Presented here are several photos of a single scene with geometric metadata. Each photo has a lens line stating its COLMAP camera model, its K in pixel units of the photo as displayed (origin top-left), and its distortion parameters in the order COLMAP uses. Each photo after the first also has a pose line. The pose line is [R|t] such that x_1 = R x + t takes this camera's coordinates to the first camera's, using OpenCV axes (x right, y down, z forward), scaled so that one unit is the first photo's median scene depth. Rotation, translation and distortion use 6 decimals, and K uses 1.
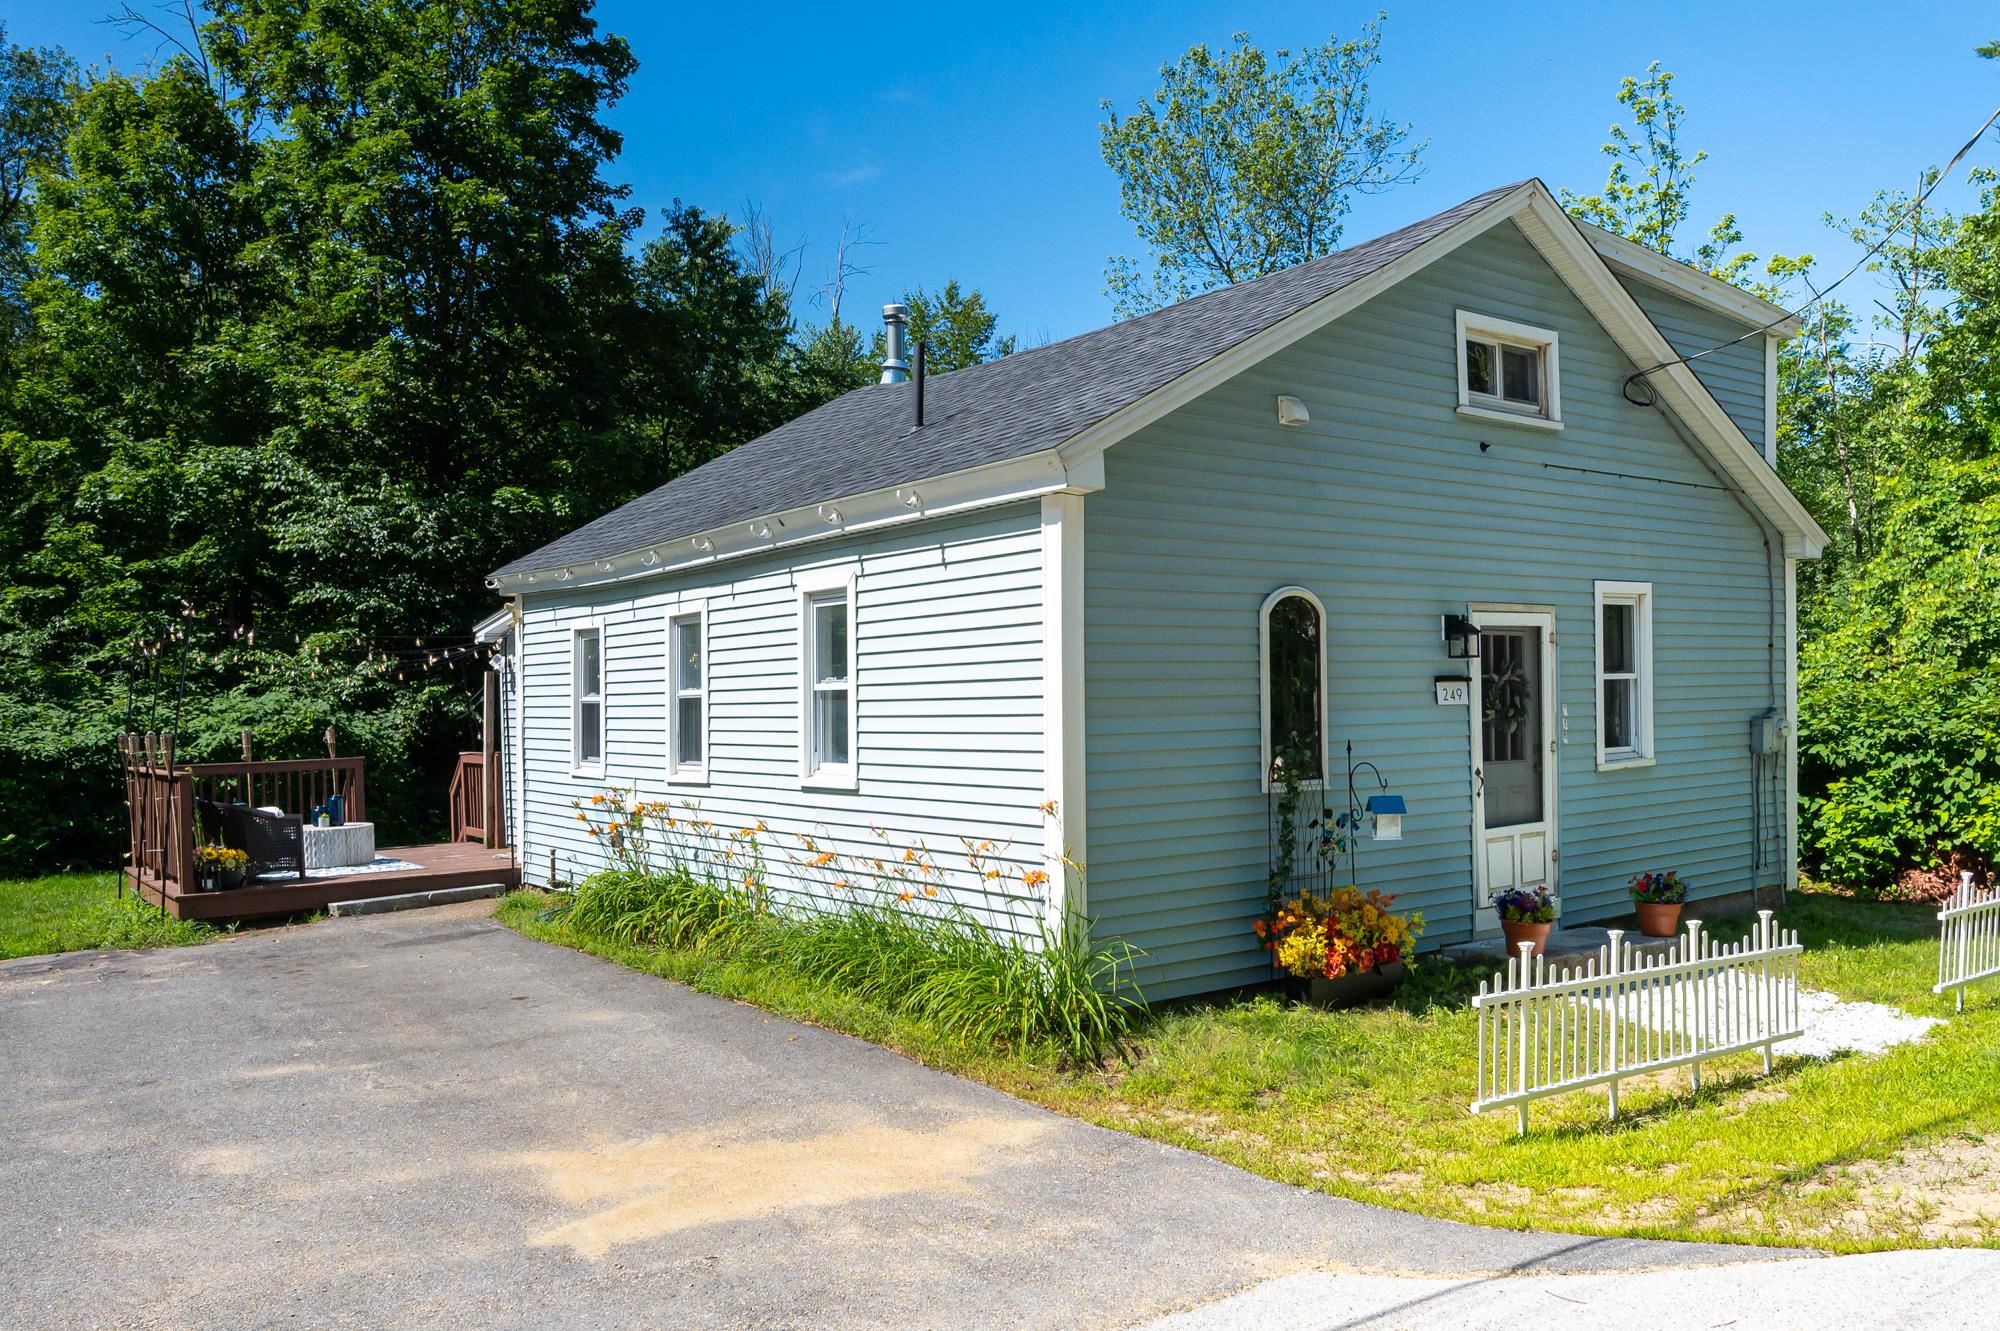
lens RADIAL K [[1524.2, 0, 1052.9], [0, 1524.2, 685.3], [0, 0, 1]] dist [-0.012928, 0.005924]
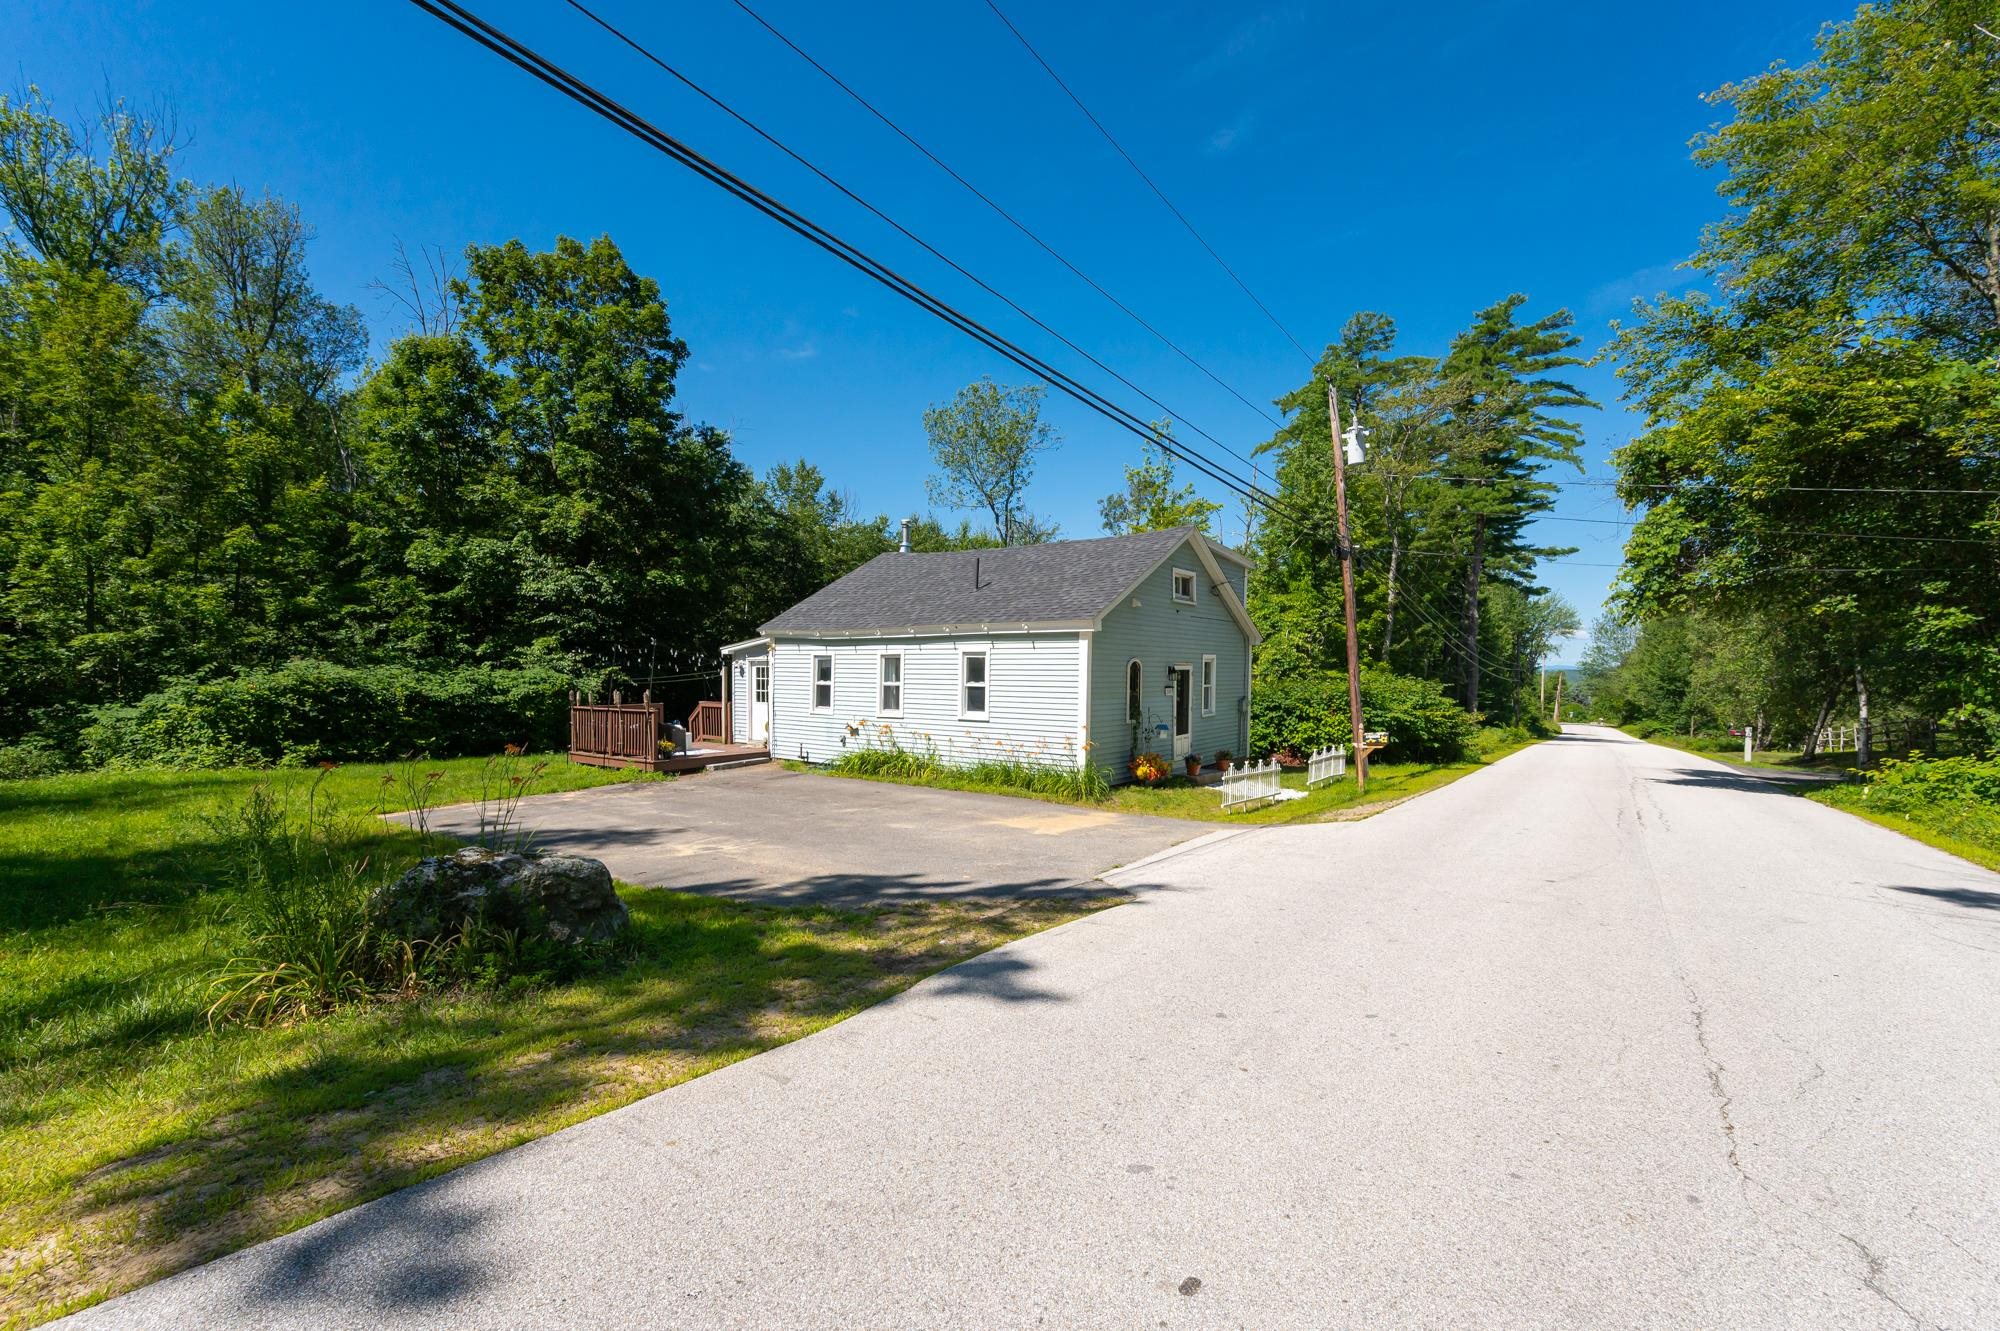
lens RADIAL K [[855.0, 0, 994.5], [0, 855.0, 671.4], [0, 0, 1]] dist [-0.001783, 0.000013]
pose [[0.963663, 0.026446, 0.265808, -0.348560], [-0.029004, 0.999563, 0.005704, -0.022851], [-0.265541, -0.013207, 0.964009, -0.373132]]
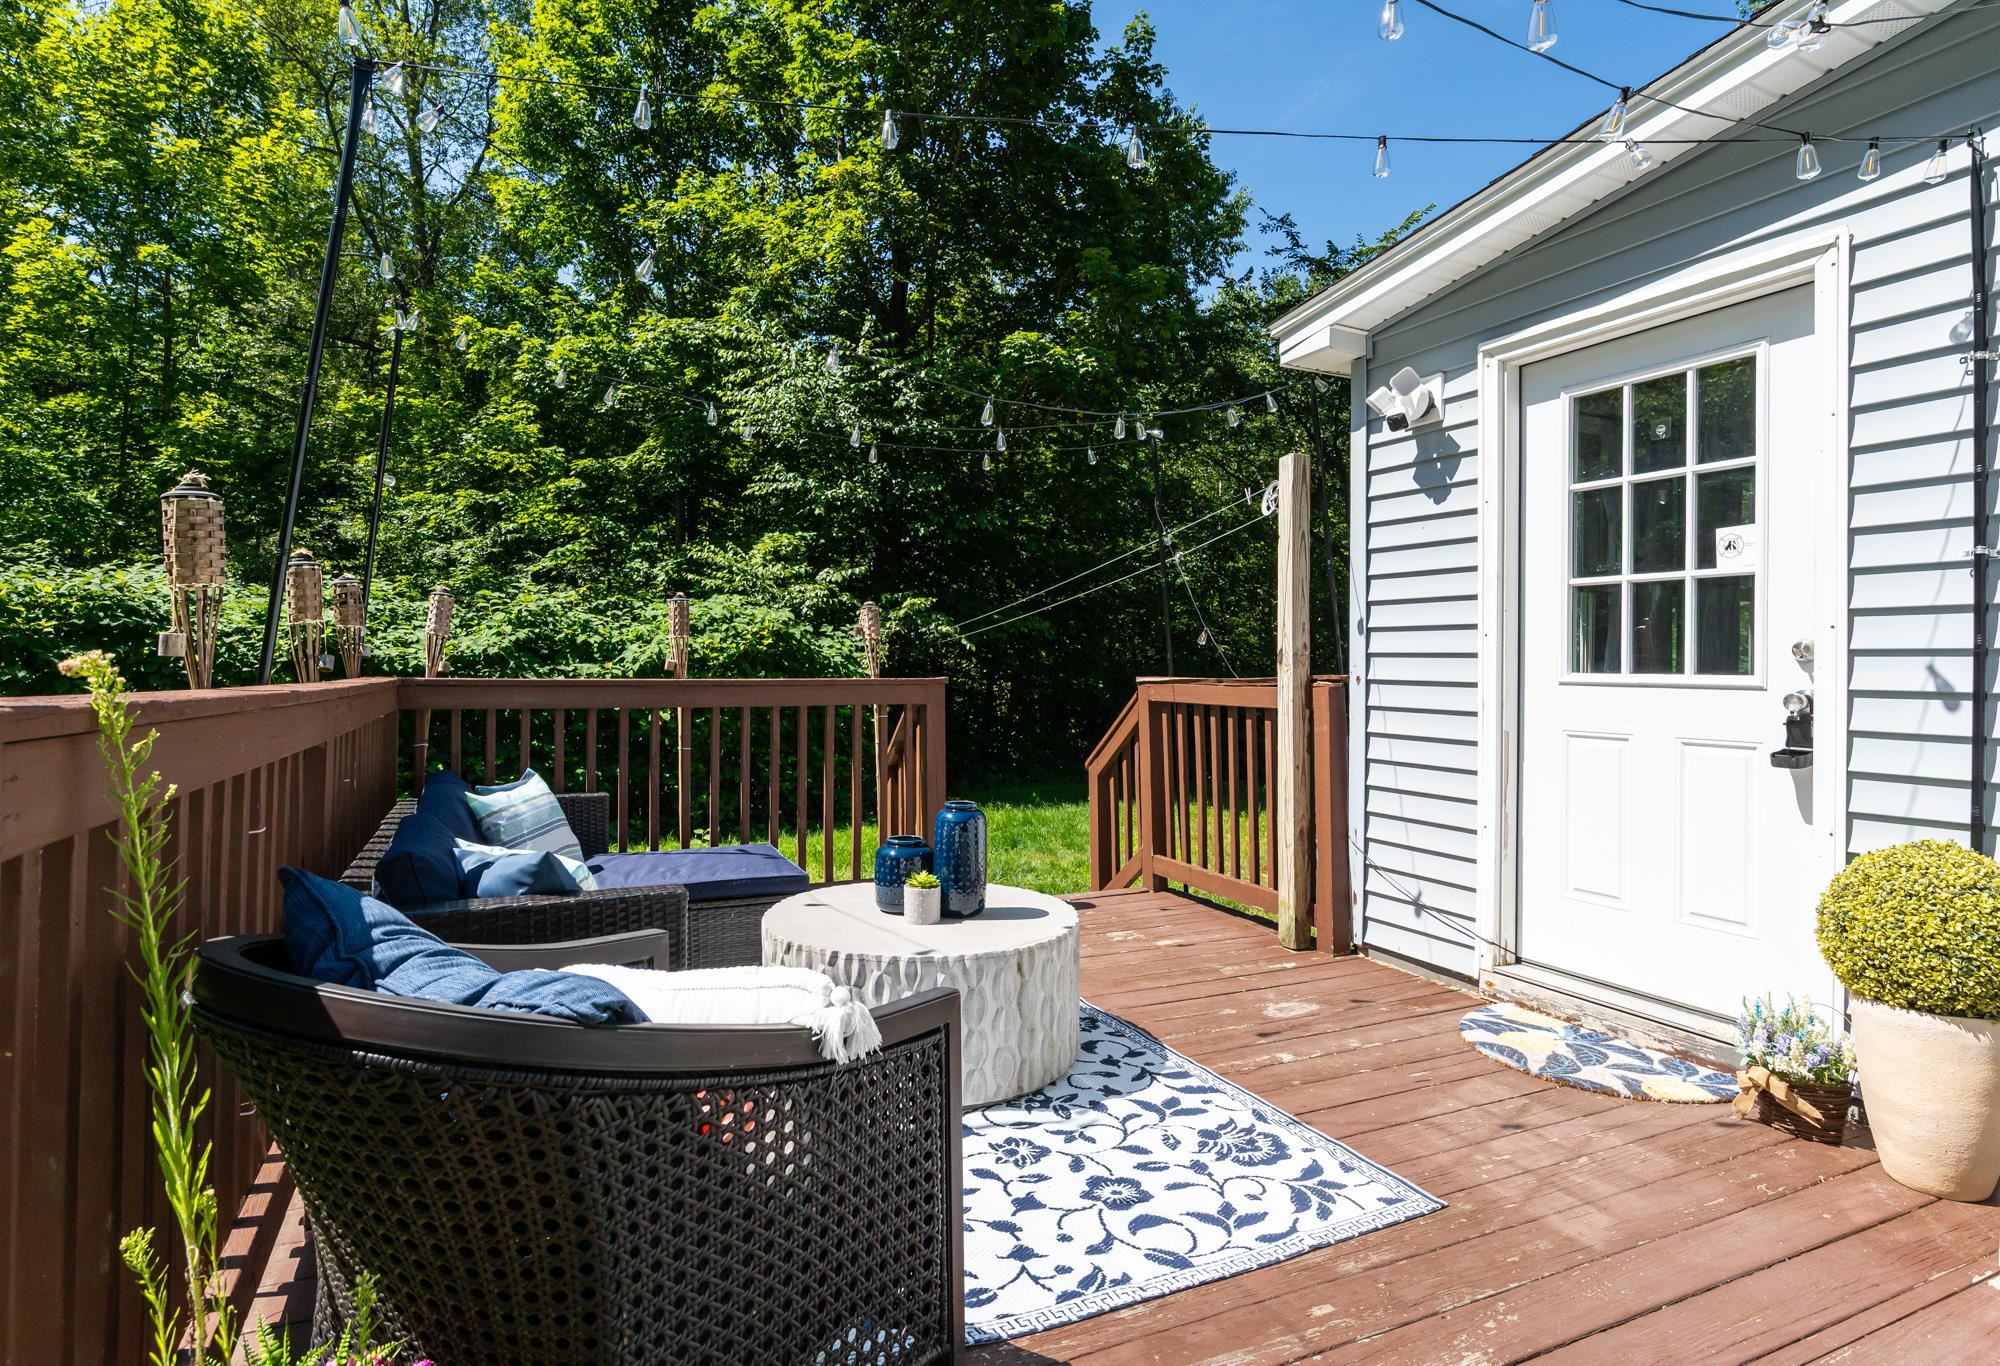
lens RADIAL K [[1022.0, 0, 959.4], [0, 1022.0, 641.8], [0, 0, 1]] dist [-0.000106, 0.000053]
pose [[0.972071, 0.027516, -0.233069, -0.424788], [-0.031573, 0.999408, -0.013697, 0.045796], [0.232554, 0.020673, 0.972364, 0.813207]]
